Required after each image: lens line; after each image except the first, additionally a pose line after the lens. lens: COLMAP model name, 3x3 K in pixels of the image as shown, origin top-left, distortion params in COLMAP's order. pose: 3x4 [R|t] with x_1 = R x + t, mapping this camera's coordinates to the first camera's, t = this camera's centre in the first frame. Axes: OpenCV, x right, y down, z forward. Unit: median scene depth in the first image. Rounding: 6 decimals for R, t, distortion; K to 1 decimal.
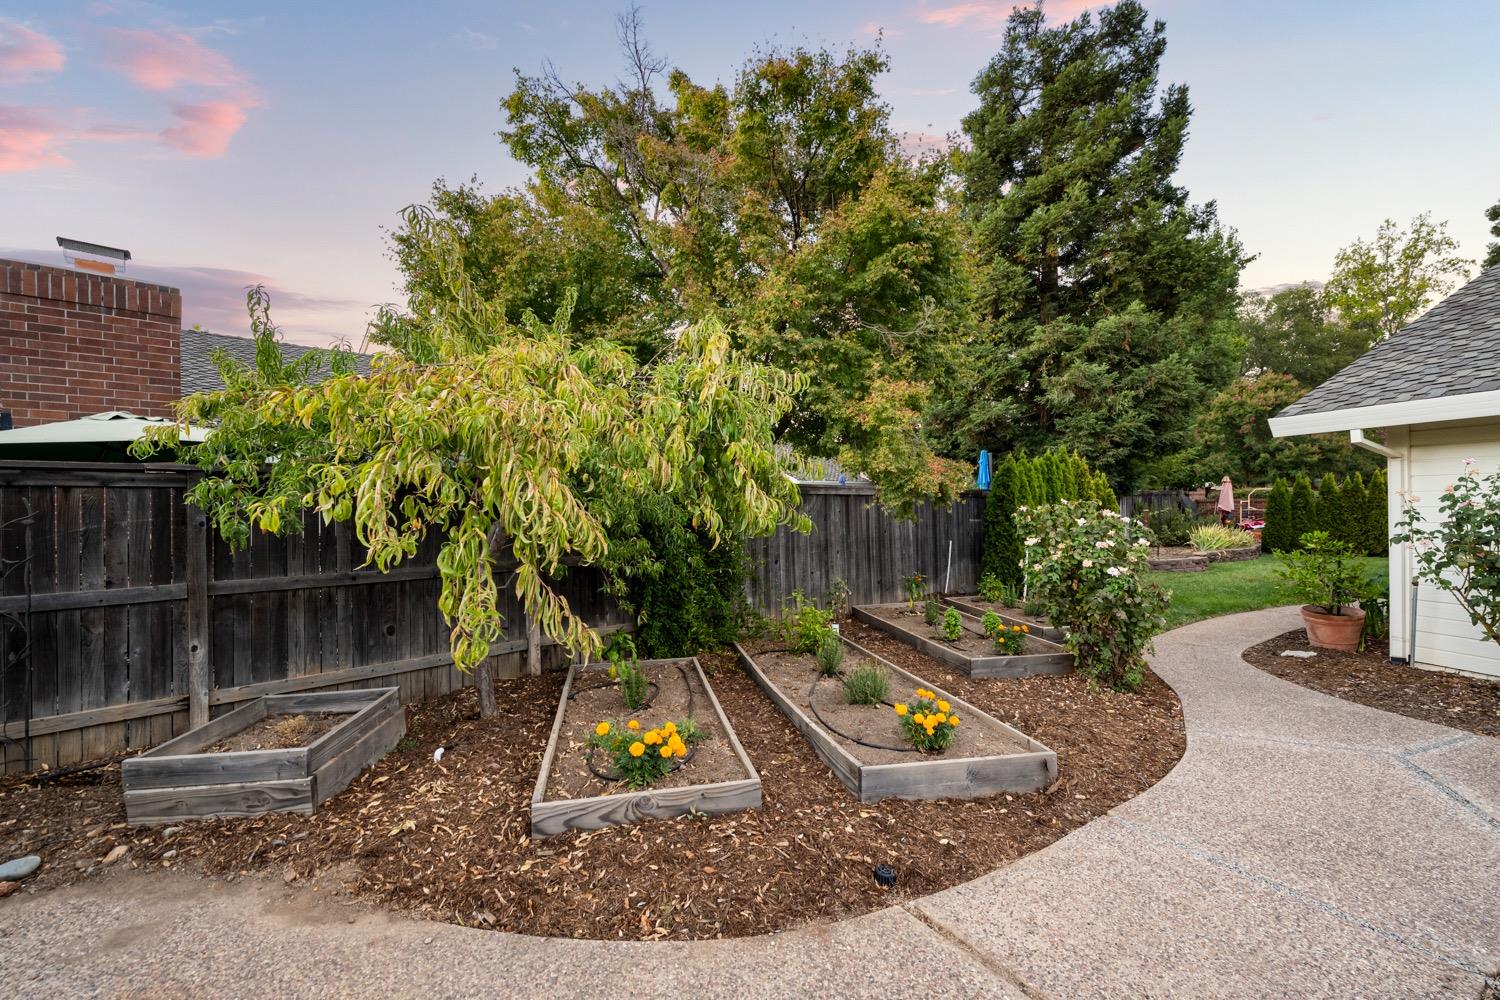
lens RADIAL K [[609.8, 0, 750.0], [0, 609.8, 500.0], [0, 0, 1]] dist [-0.000267, -0.000030]
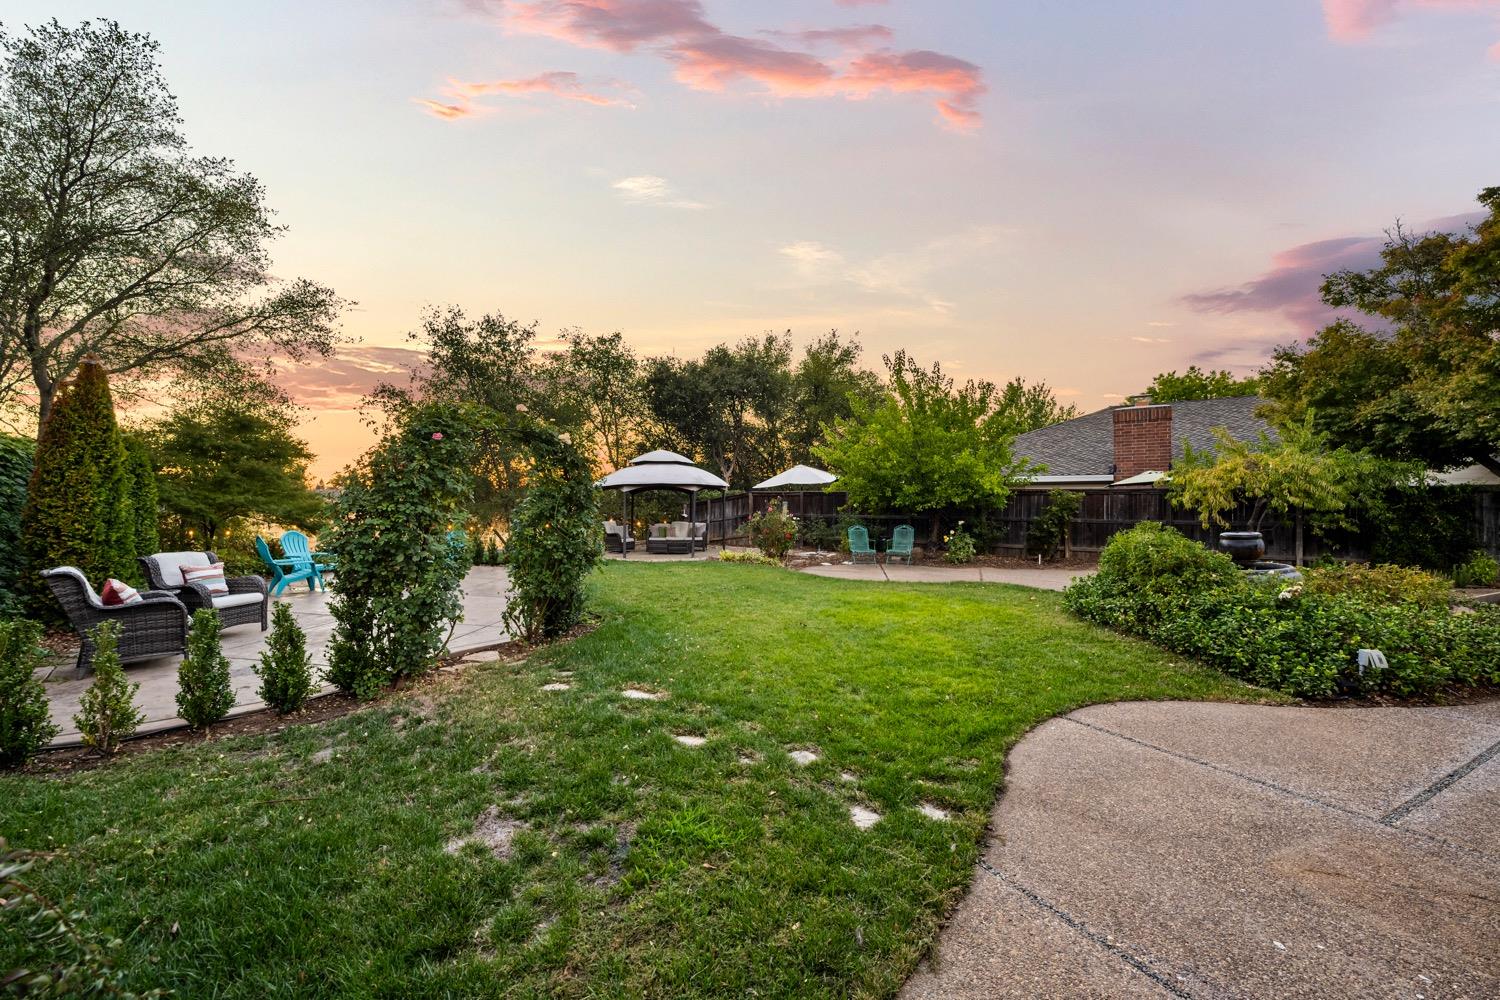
lens RADIAL K [[606.5, 0, 750.0], [0, 606.5, 500.0], [0, 0, 1]] dist [-0.000236, -0.000016]
pose [[0.196382, 0.009003, -0.980486, 2.278620], [0.000696, 0.999956, 0.009321, -0.022925], [0.980527, -0.002513, 0.196367, -2.300632]]
